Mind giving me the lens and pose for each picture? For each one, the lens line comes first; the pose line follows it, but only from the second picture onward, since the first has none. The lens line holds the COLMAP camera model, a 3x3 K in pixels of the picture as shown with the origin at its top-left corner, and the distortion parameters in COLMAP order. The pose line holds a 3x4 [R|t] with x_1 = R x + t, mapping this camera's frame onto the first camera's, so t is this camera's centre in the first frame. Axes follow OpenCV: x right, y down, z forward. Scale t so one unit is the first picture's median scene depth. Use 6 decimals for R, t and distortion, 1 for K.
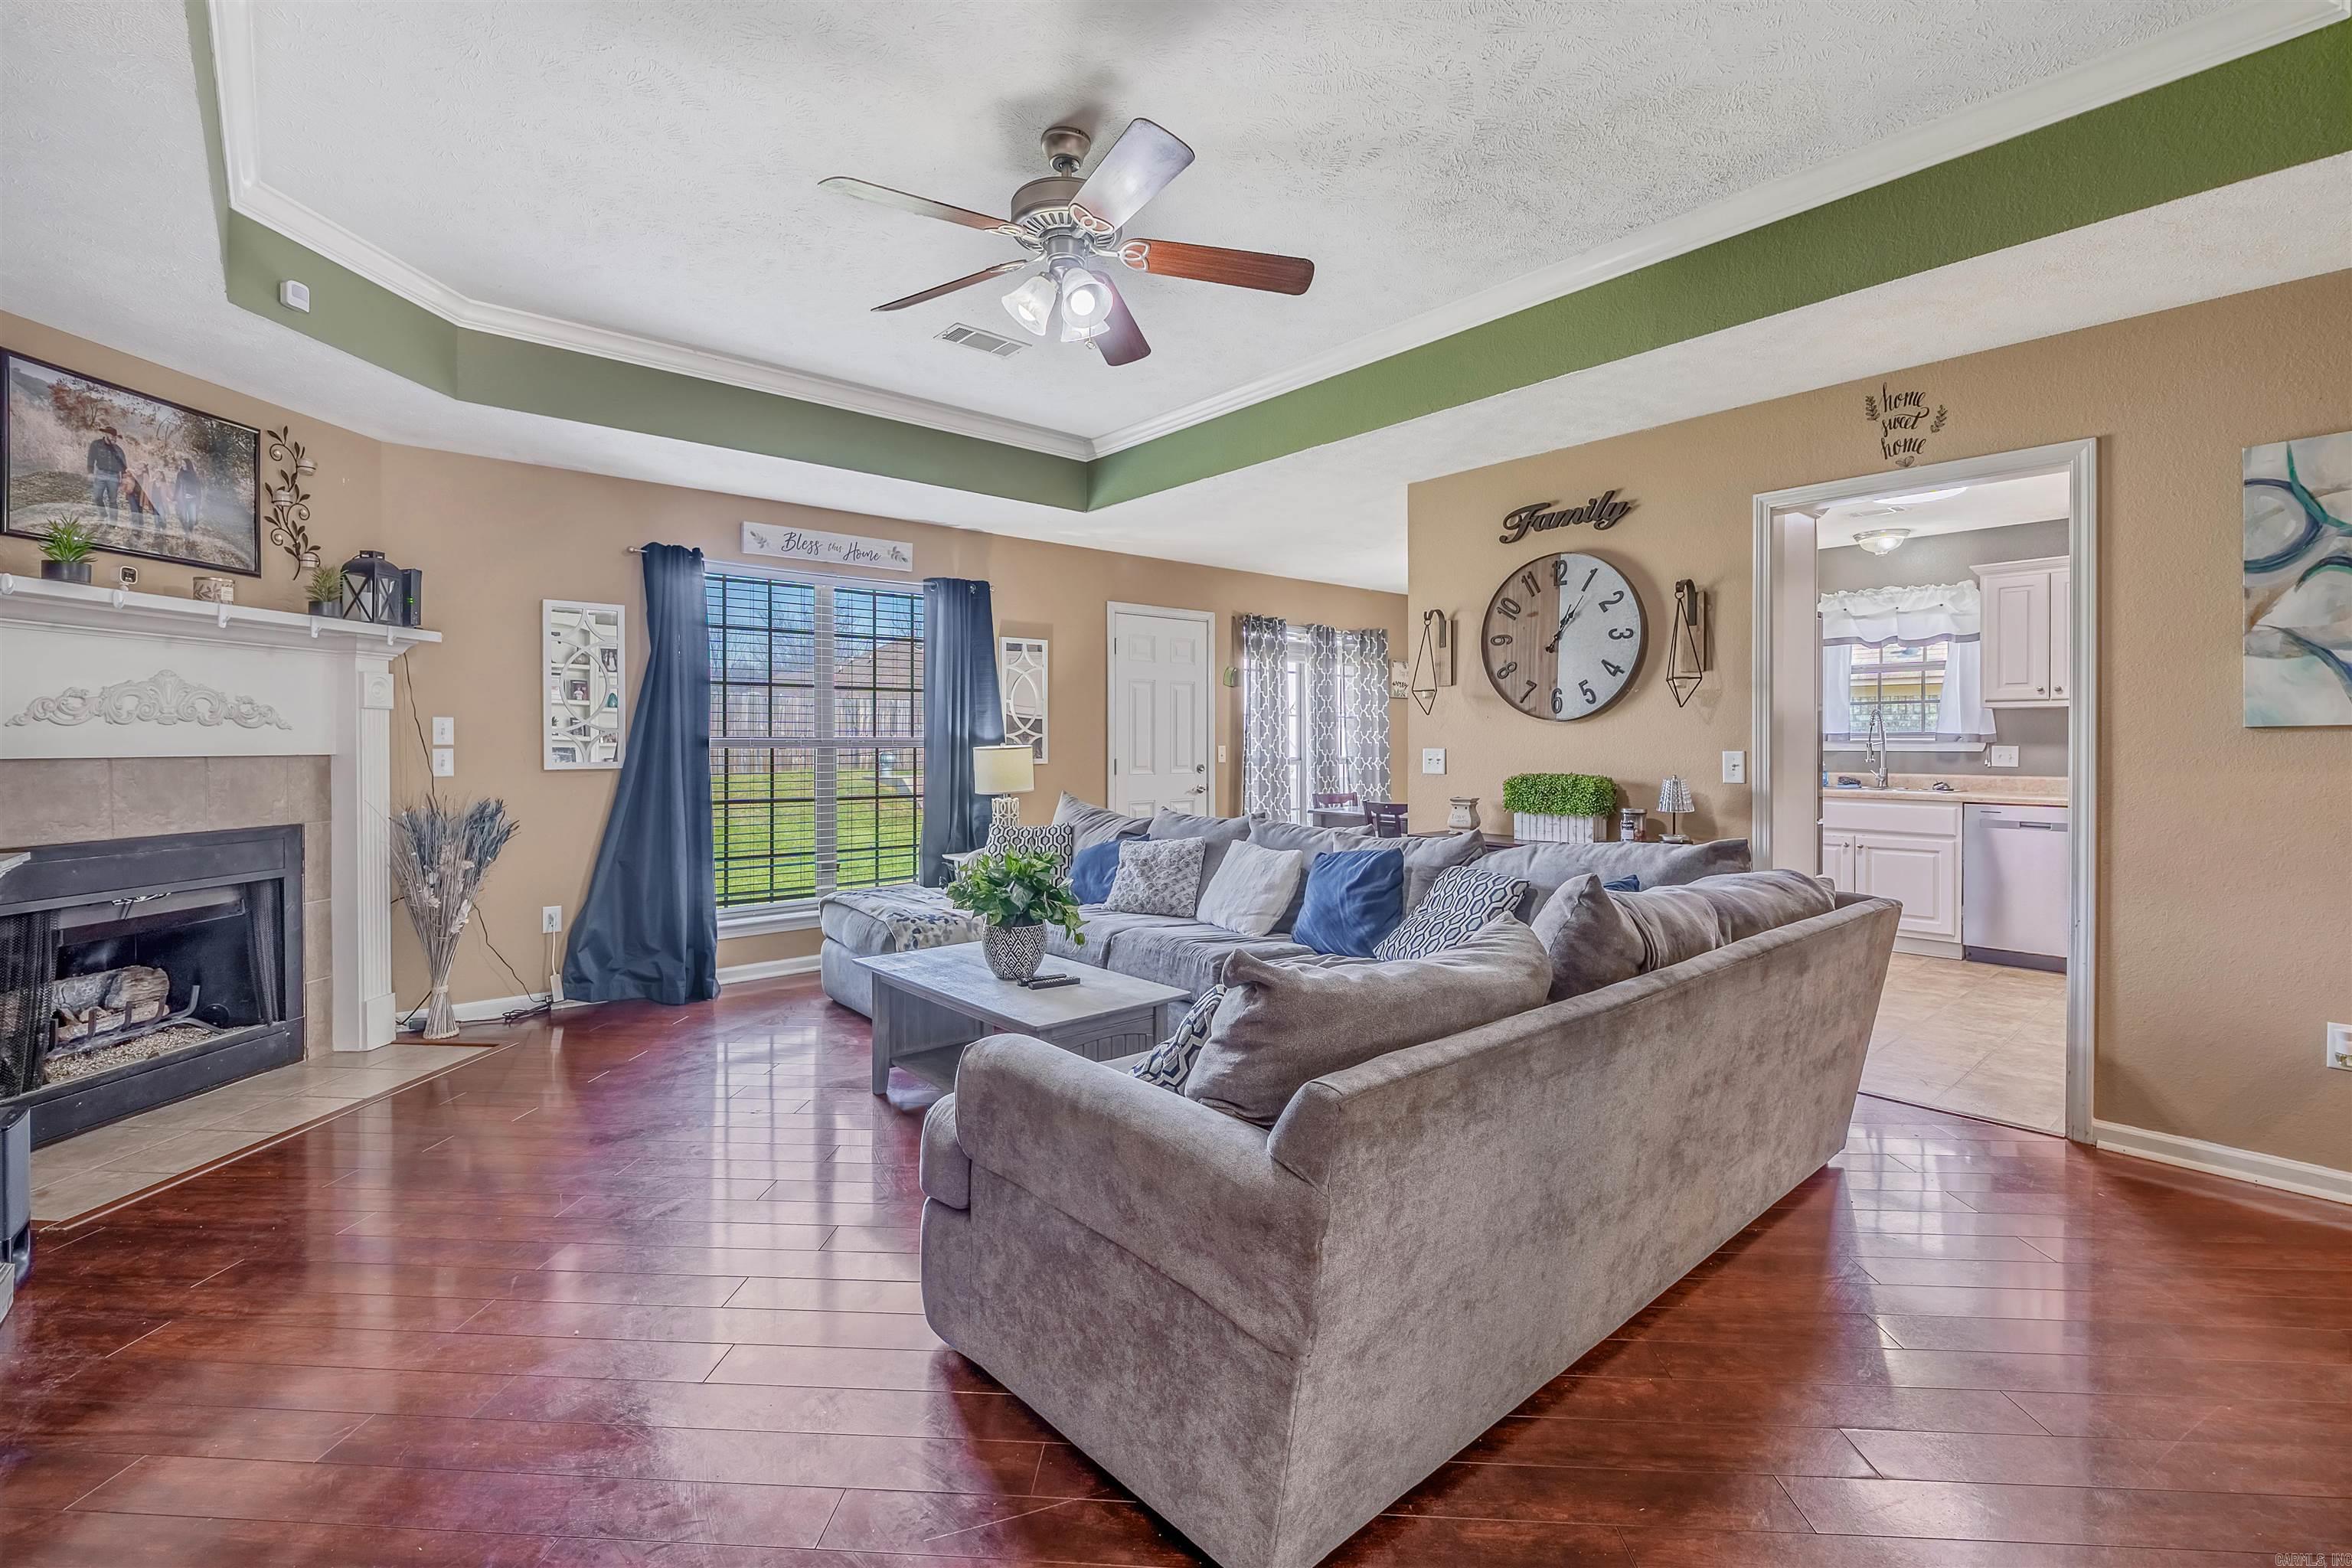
lens RADIAL K [[1040.1, 0, 1191.1], [0, 1040.1, 740.8], [0, 0, 1]] dist [0.007426, -0.002748]
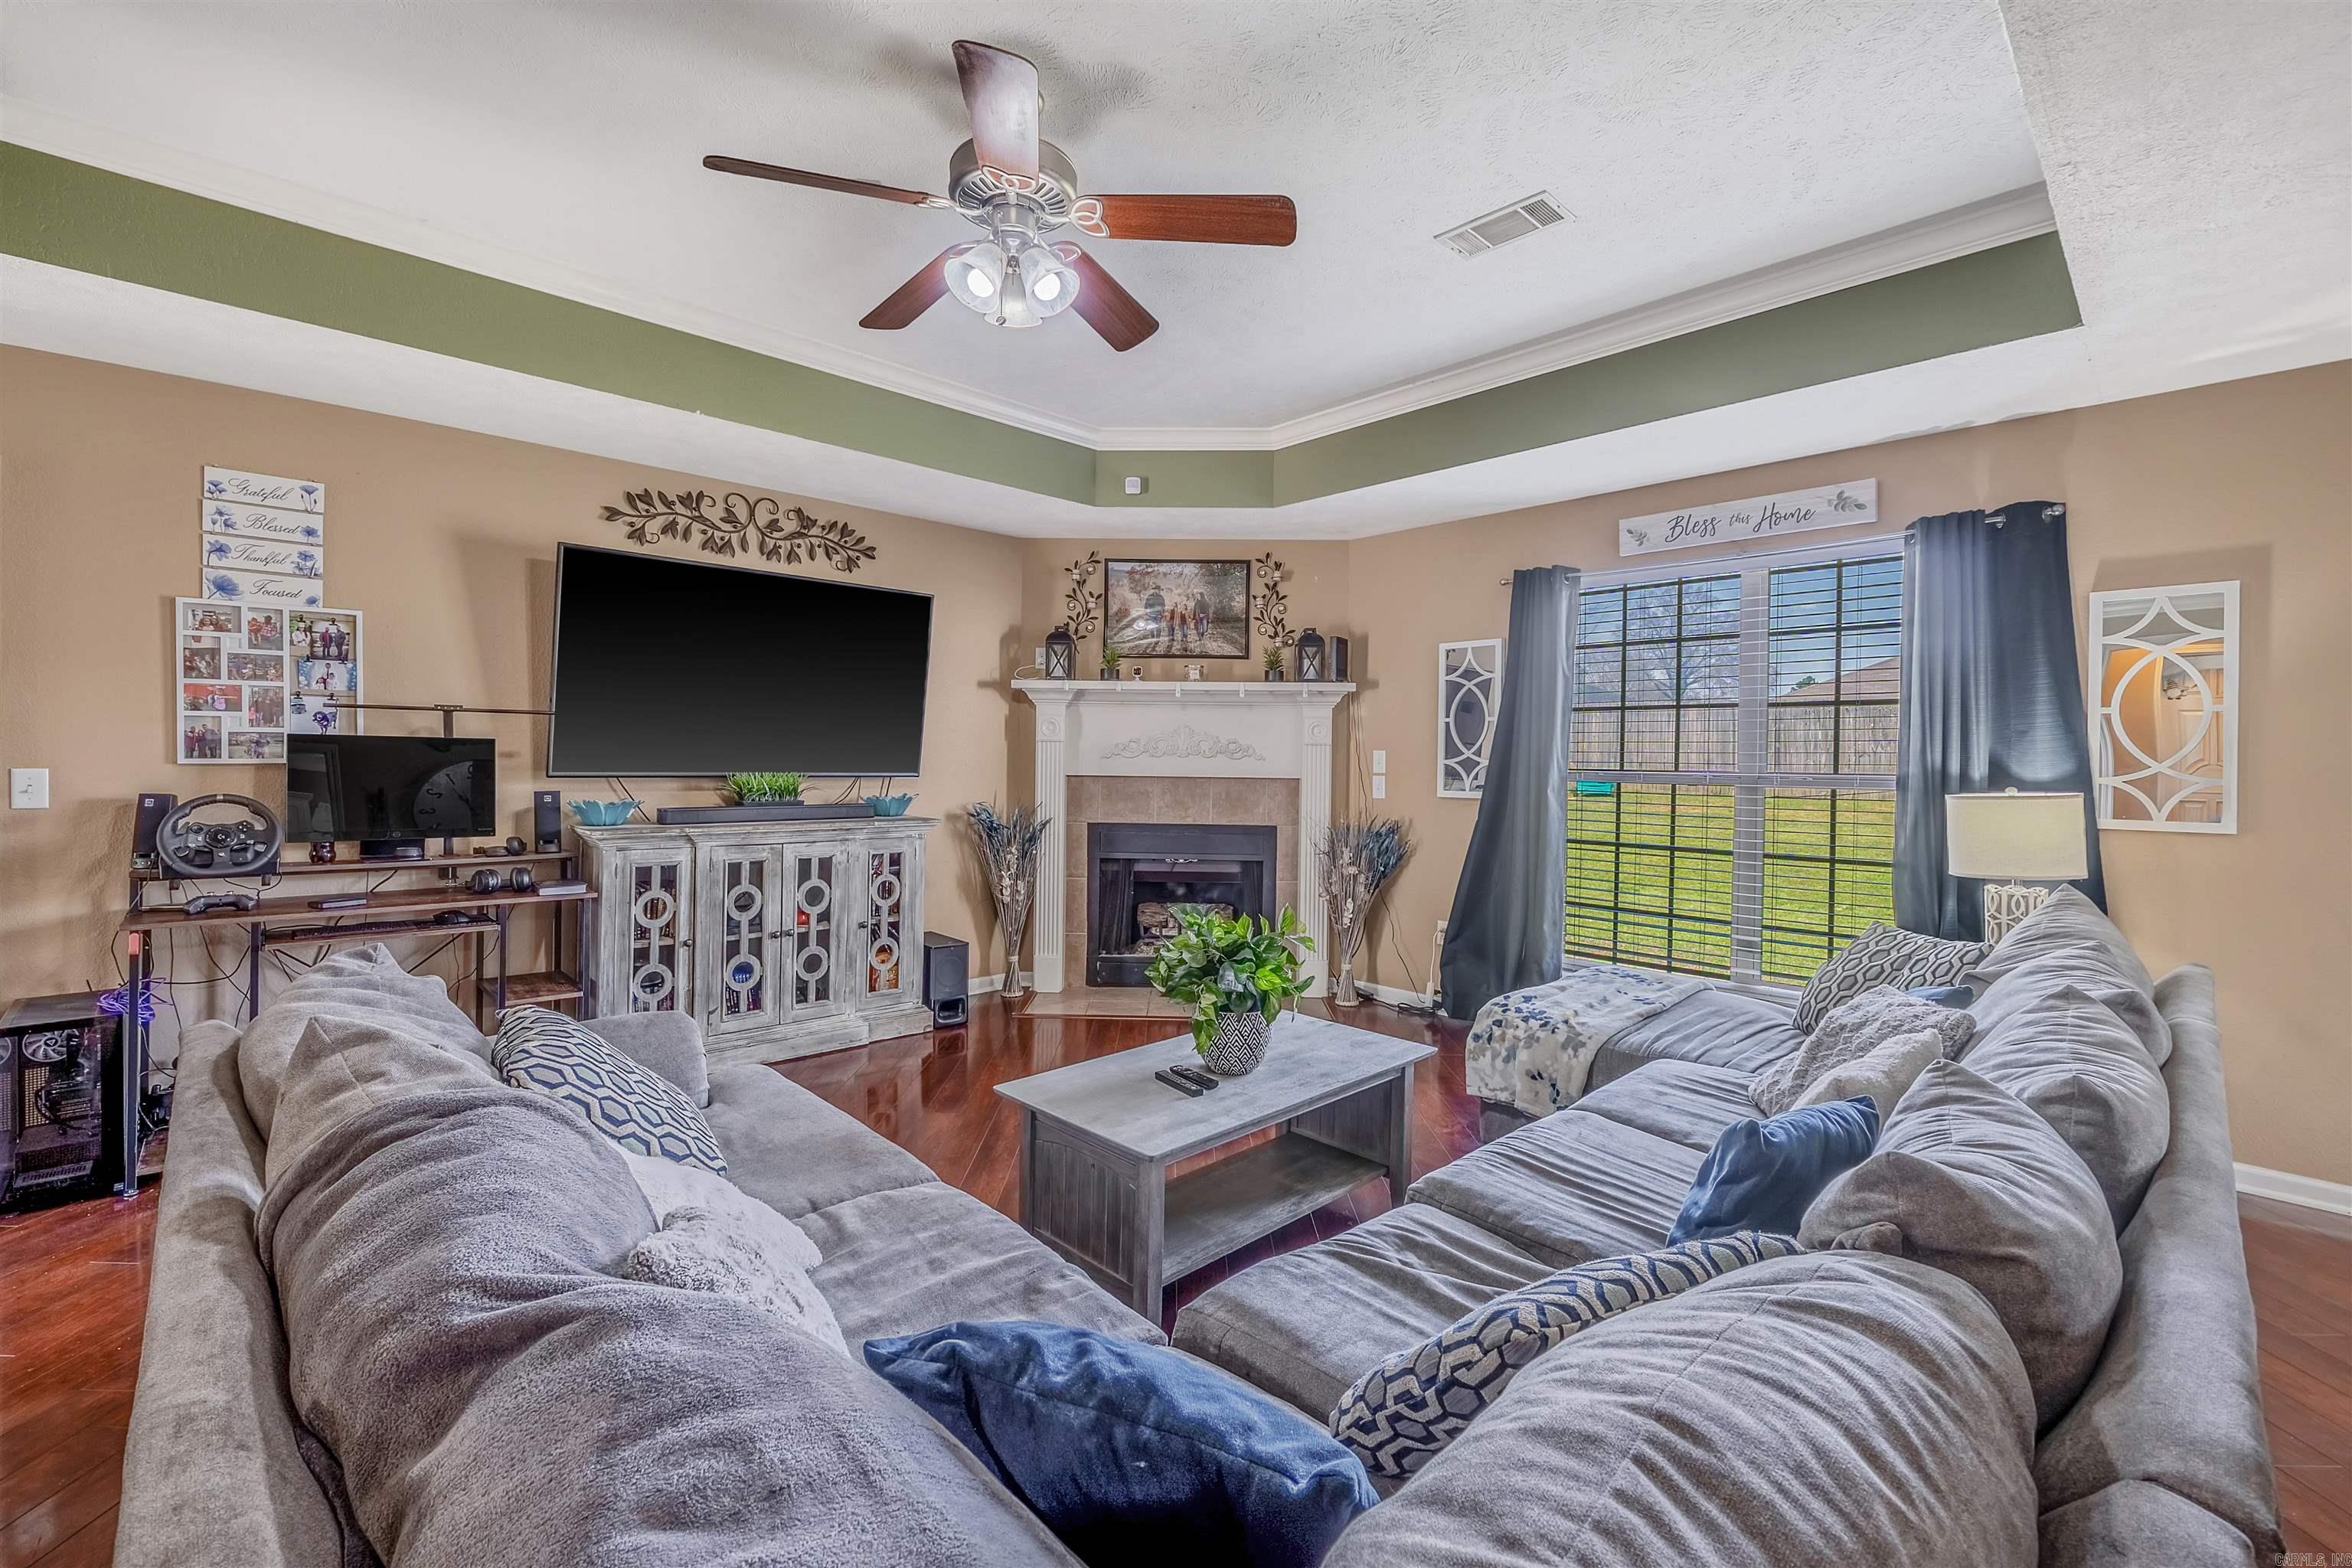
lens RADIAL K [[1040.1, 0, 1197.5], [0, 1040.1, 774.3], [0, 0, 1]] dist [0.007426, -0.002748]
pose [[0.049081, 0.010646, -0.998738, 0.496591], [-0.010087, 0.999897, 0.010162, -0.004675], [0.998744, 0.009576, 0.049183, 0.711926]]
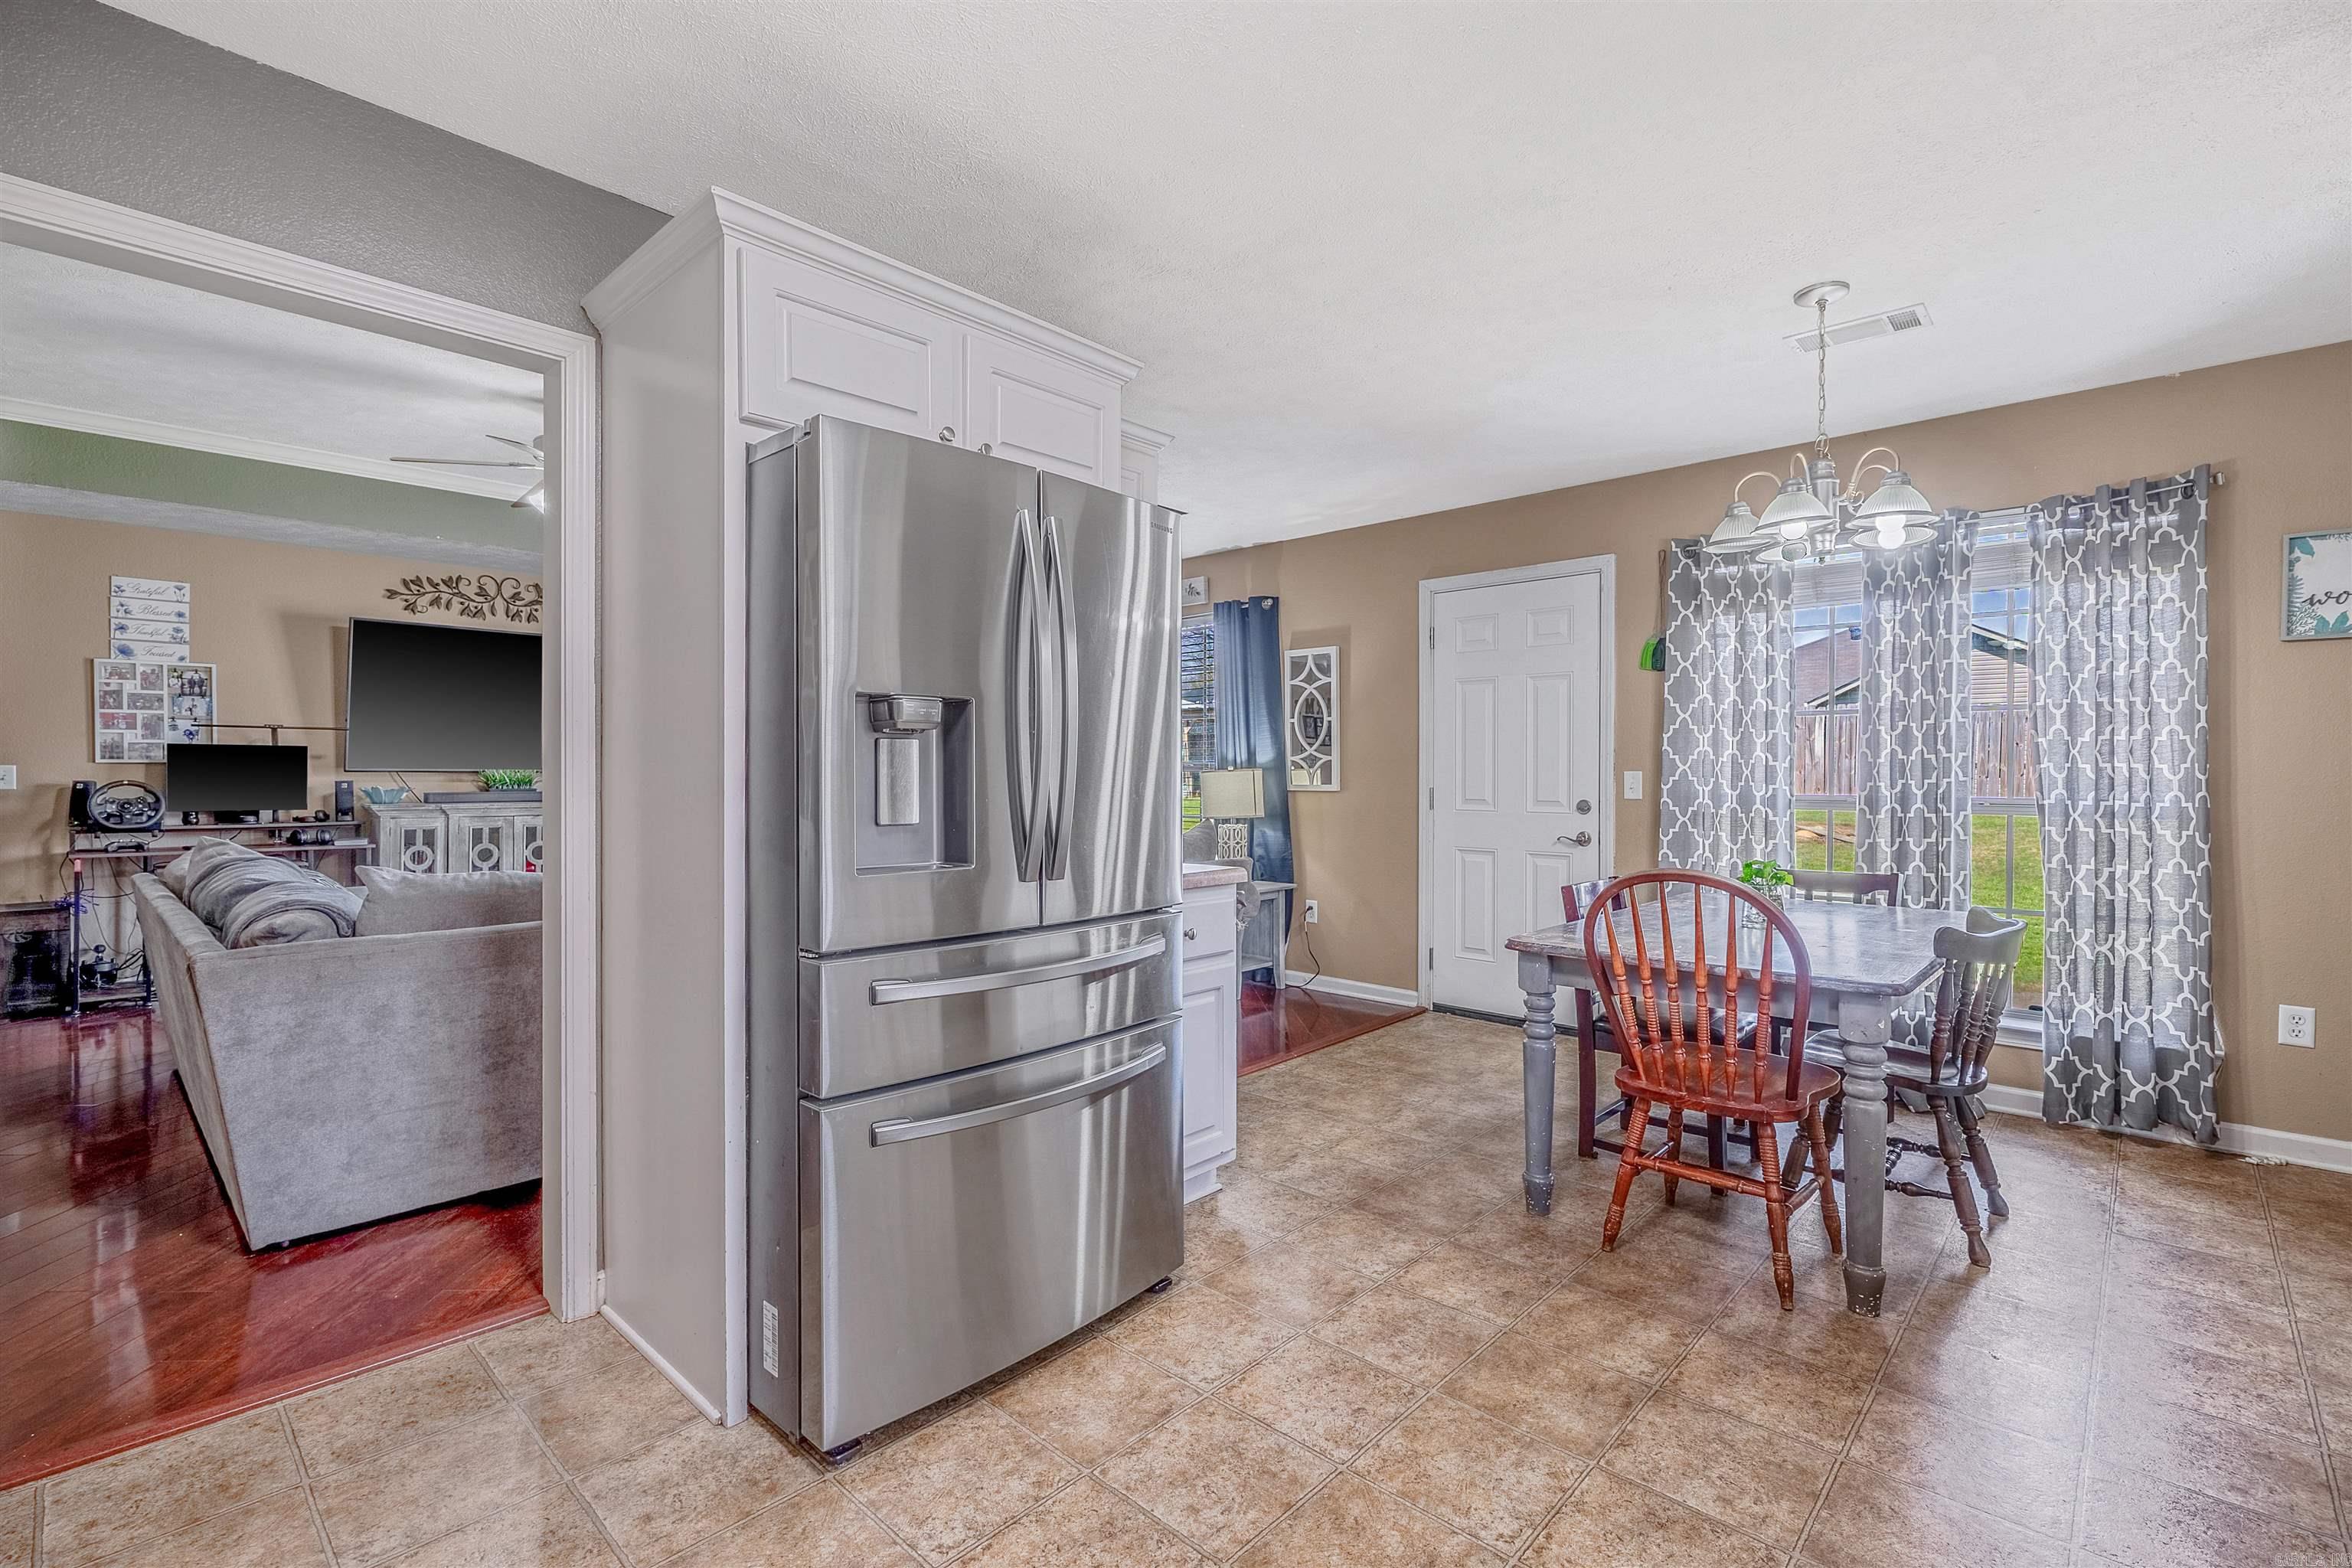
lens RADIAL K [[1040.1, 0, 1148.3], [0, 1040.1, 781.9], [0, 0, 1]] dist [0.007426, -0.002748]
pose [[0.089889, 0.011124, -0.995890, 1.002516], [-0.003067, 0.999936, 0.010893, 0.007868], [0.995947, 0.002076, 0.089918, 1.103202]]
